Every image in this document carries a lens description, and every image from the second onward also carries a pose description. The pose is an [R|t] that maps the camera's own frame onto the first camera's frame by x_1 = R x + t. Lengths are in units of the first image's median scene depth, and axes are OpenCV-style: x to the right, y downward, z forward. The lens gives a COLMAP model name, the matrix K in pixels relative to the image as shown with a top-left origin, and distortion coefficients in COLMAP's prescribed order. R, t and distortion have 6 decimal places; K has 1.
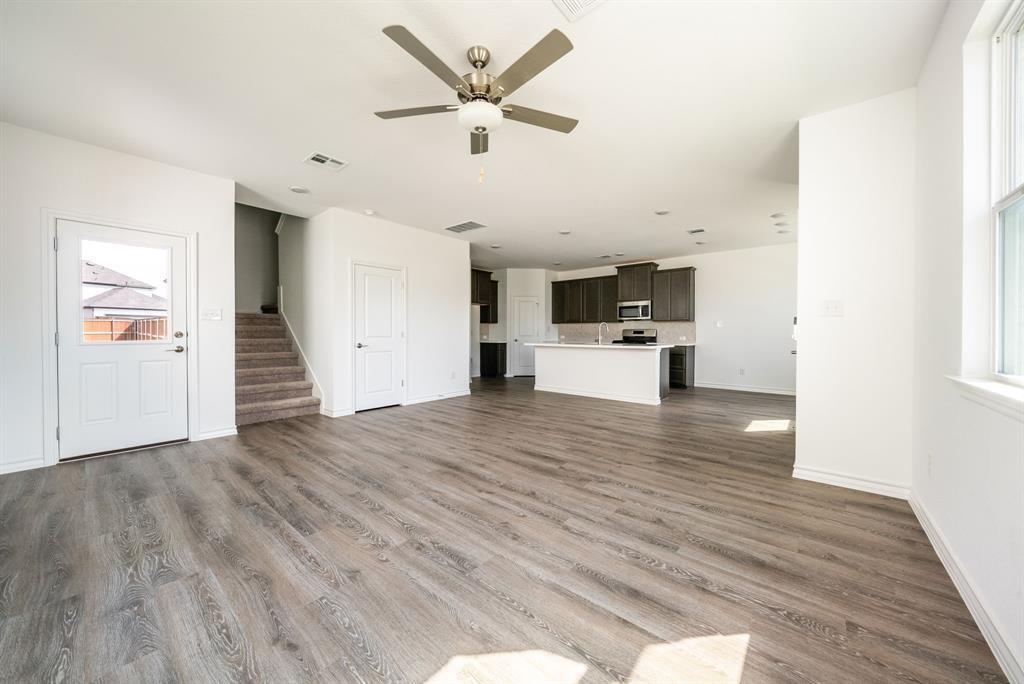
lens RADIAL K [[361.7, 0, 510.4], [0, 361.7, 336.0], [0, 0, 1]] dist [-0.001975, -0.000036]
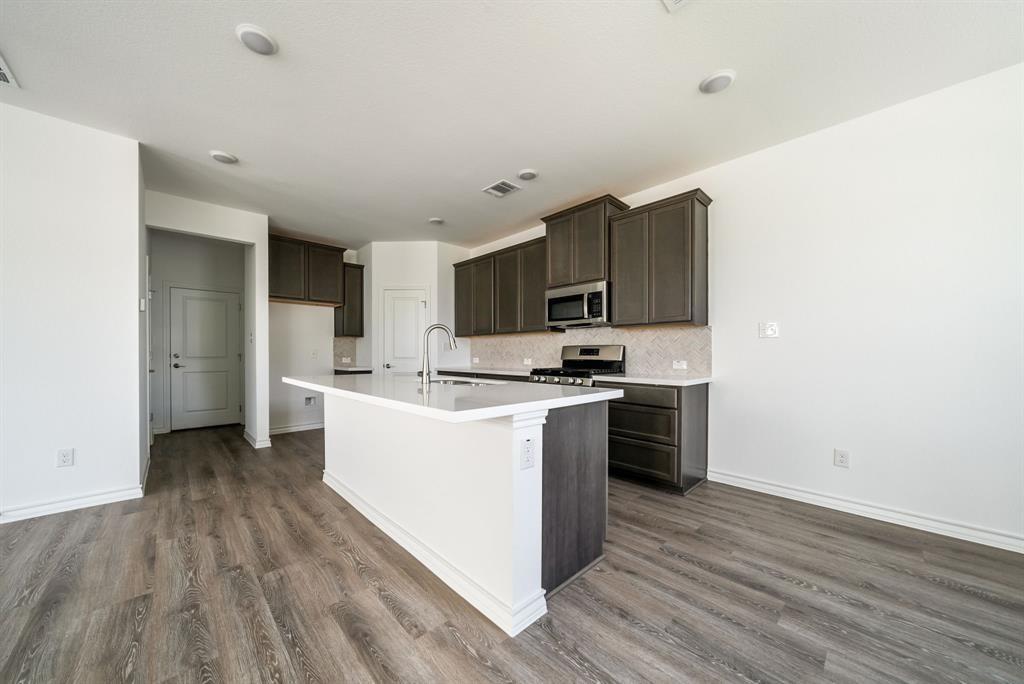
lens RADIAL K [[361.7, 0, 505.0], [0, 361.7, 351.2], [0, 0, 1]] dist [-0.001975, -0.000036]
pose [[0.991414, -0.001975, -0.130747, 0.262323], [-0.000373, 0.999839, -0.017936, -0.002318], [0.130762, 0.017831, 0.991253, 0.439938]]
